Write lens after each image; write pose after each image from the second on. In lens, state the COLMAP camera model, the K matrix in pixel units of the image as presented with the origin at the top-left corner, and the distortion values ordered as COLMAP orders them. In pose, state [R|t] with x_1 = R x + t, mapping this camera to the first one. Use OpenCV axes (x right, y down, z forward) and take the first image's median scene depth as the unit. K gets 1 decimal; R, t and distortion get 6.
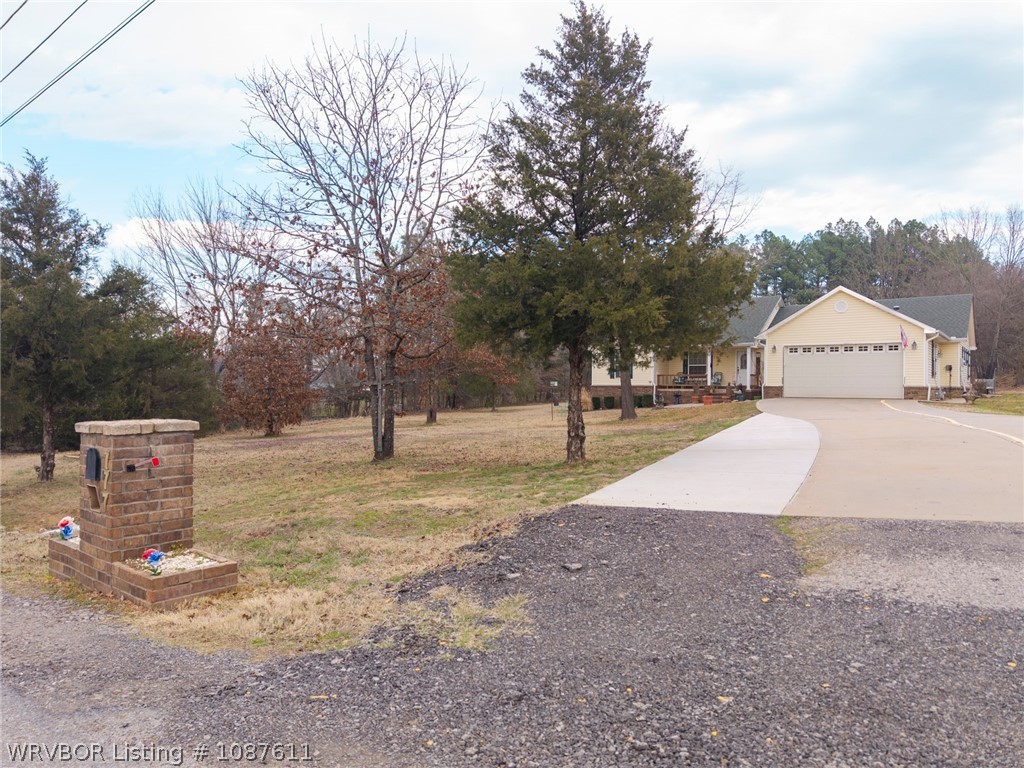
lens RADIAL K [[688.8, 0, 512.0], [0, 688.8, 384.0], [0, 0, 1]] dist [-0.008385, -0.002607]
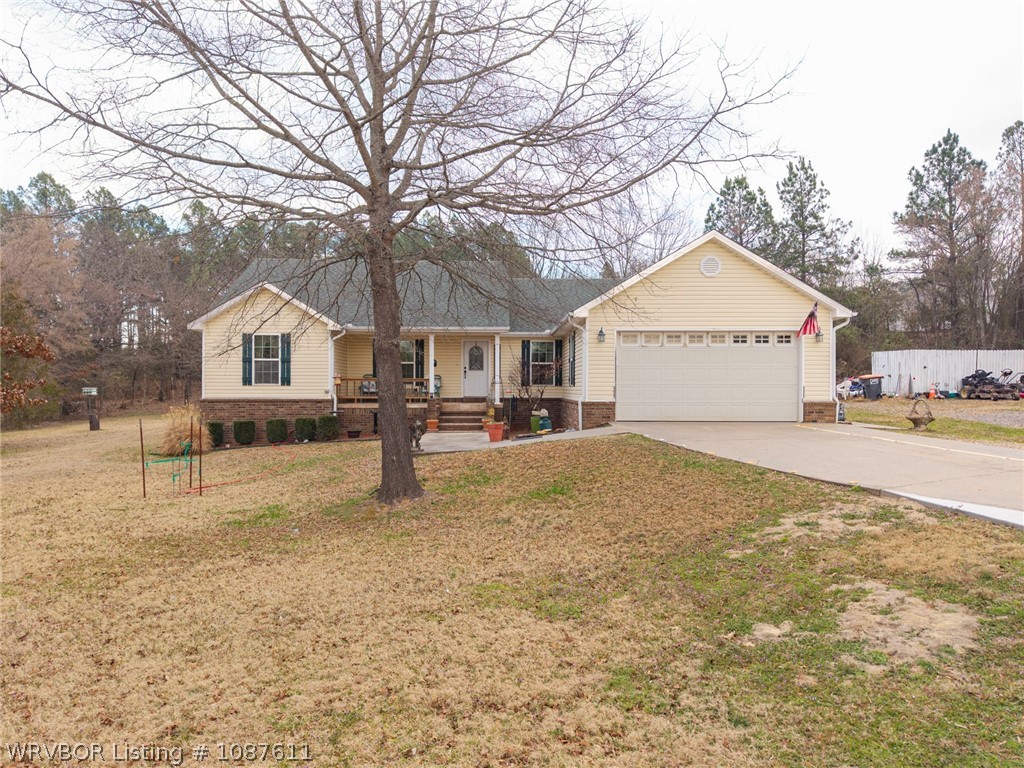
lens RADIAL K [[688.8, 0, 512.0], [0, 688.8, 384.0], [0, 0, 1]] dist [-0.008385, -0.002607]
pose [[0.789347, -0.002361, 0.613943, -0.016124], [0.000900, 0.999996, 0.002687, -0.010938], [-0.613946, -0.001568, 0.789346, 0.506965]]
